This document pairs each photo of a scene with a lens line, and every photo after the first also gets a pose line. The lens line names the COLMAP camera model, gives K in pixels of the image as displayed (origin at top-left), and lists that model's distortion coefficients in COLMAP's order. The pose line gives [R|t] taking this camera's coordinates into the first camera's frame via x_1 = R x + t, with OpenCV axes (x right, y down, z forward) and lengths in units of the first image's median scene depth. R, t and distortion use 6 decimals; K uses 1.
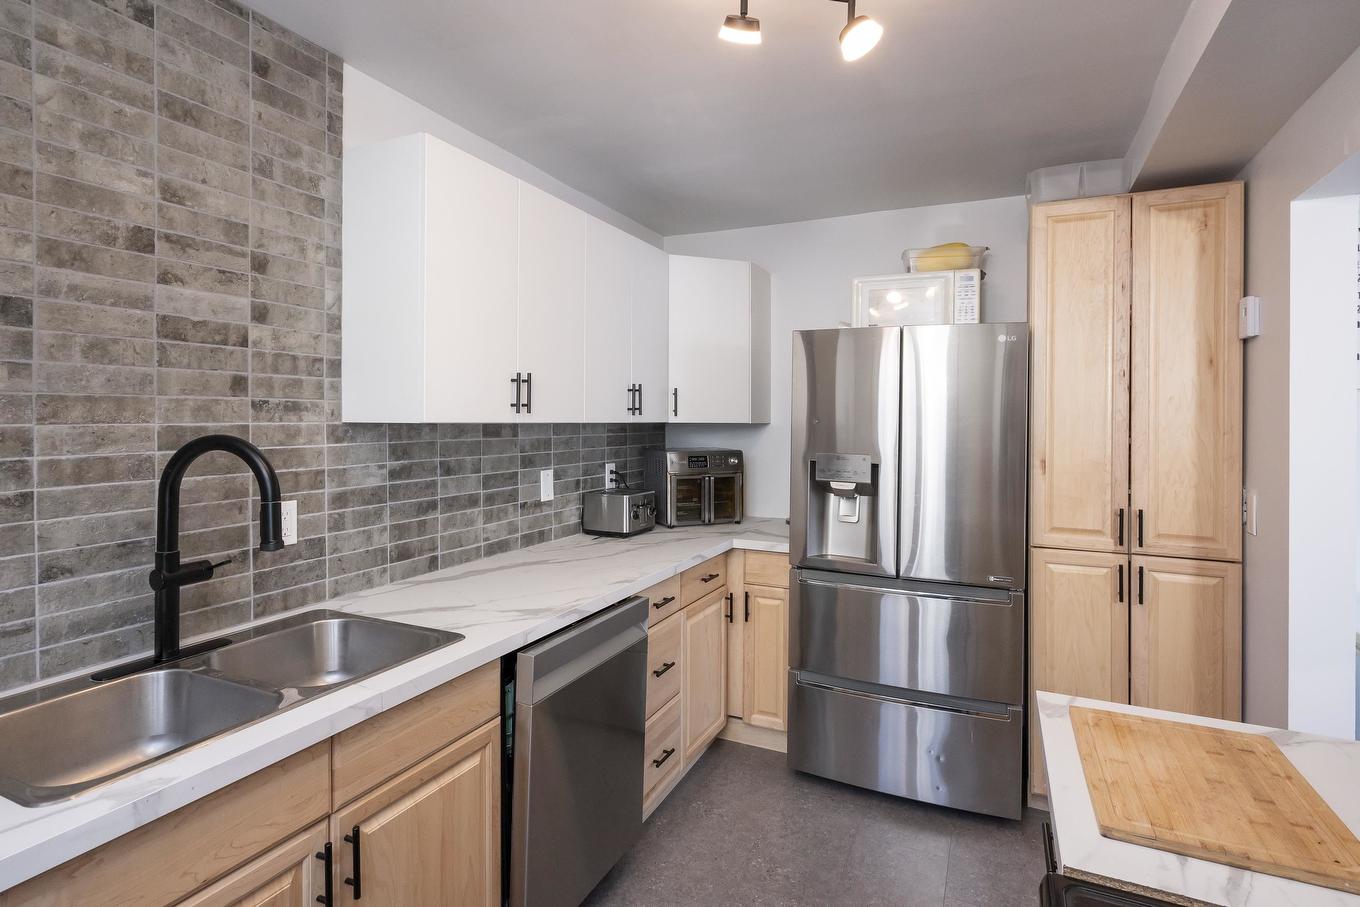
lens RADIAL K [[691.1, 0, 674.1], [0, 691.1, 405.4], [0, 0, 1]] dist [-0.002816, 0.000722]
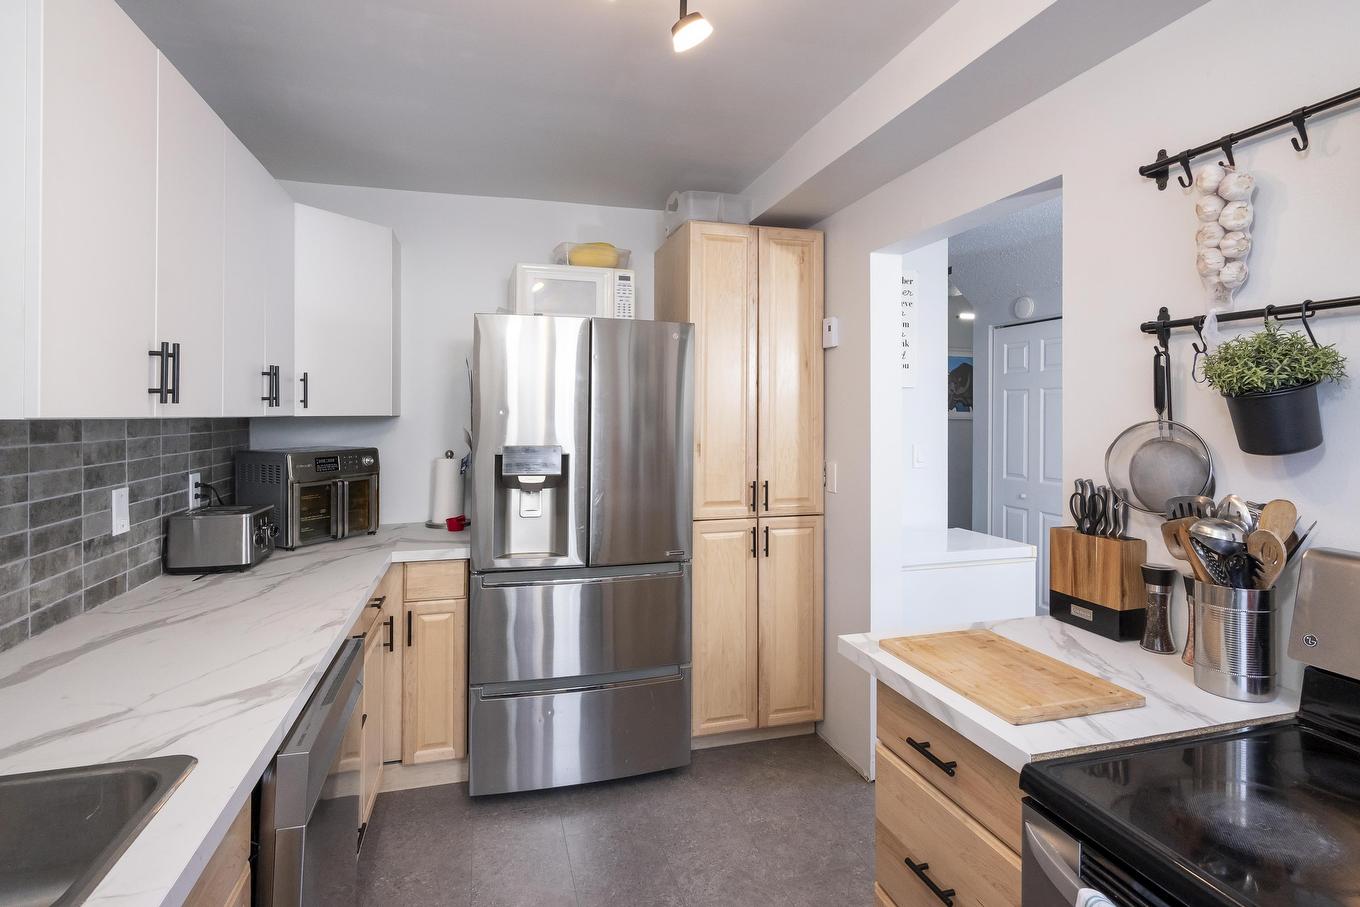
lens RADIAL K [[693.7, 0, 679.7], [0, 693.7, 394.9], [0, 0, 1]] dist [-0.001082, 0.000309]
pose [[0.752108, 0.008036, 0.658991, -0.274576], [-0.005517, 0.999967, -0.005897, 0.004138], [-0.659017, 0.000799, 0.752128, 0.164261]]
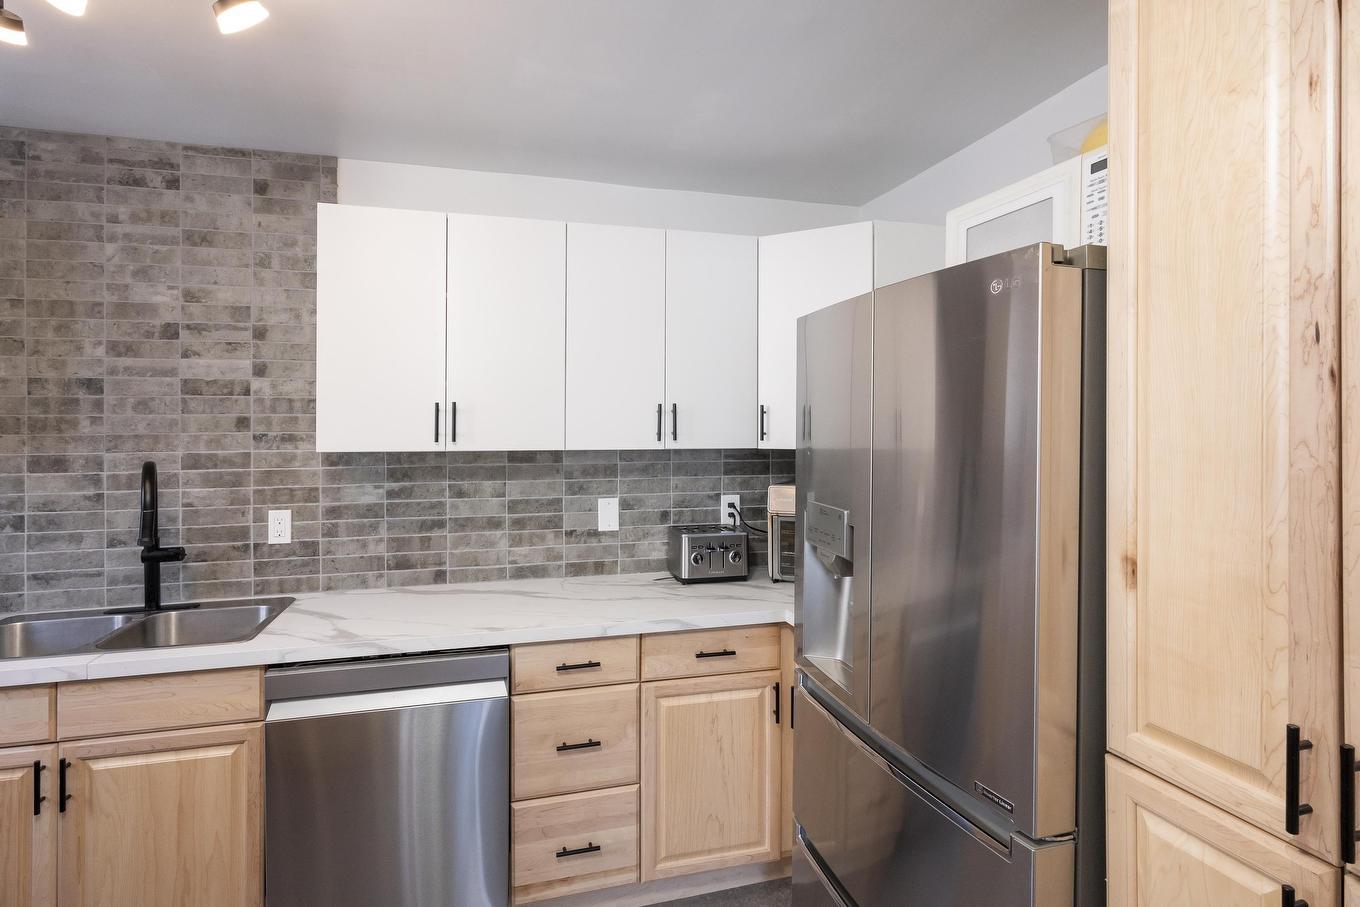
lens RADIAL K [[699.8, 0, 659.9], [0, 699.8, 412.5], [0, 0, 1]] dist [0.000549, 0.001488]
pose [[0.647837, -0.024333, -0.761390, 0.735214], [0.021623, 0.999674, -0.013550, -0.010655], [0.761472, -0.007685, 0.648153, 0.545806]]
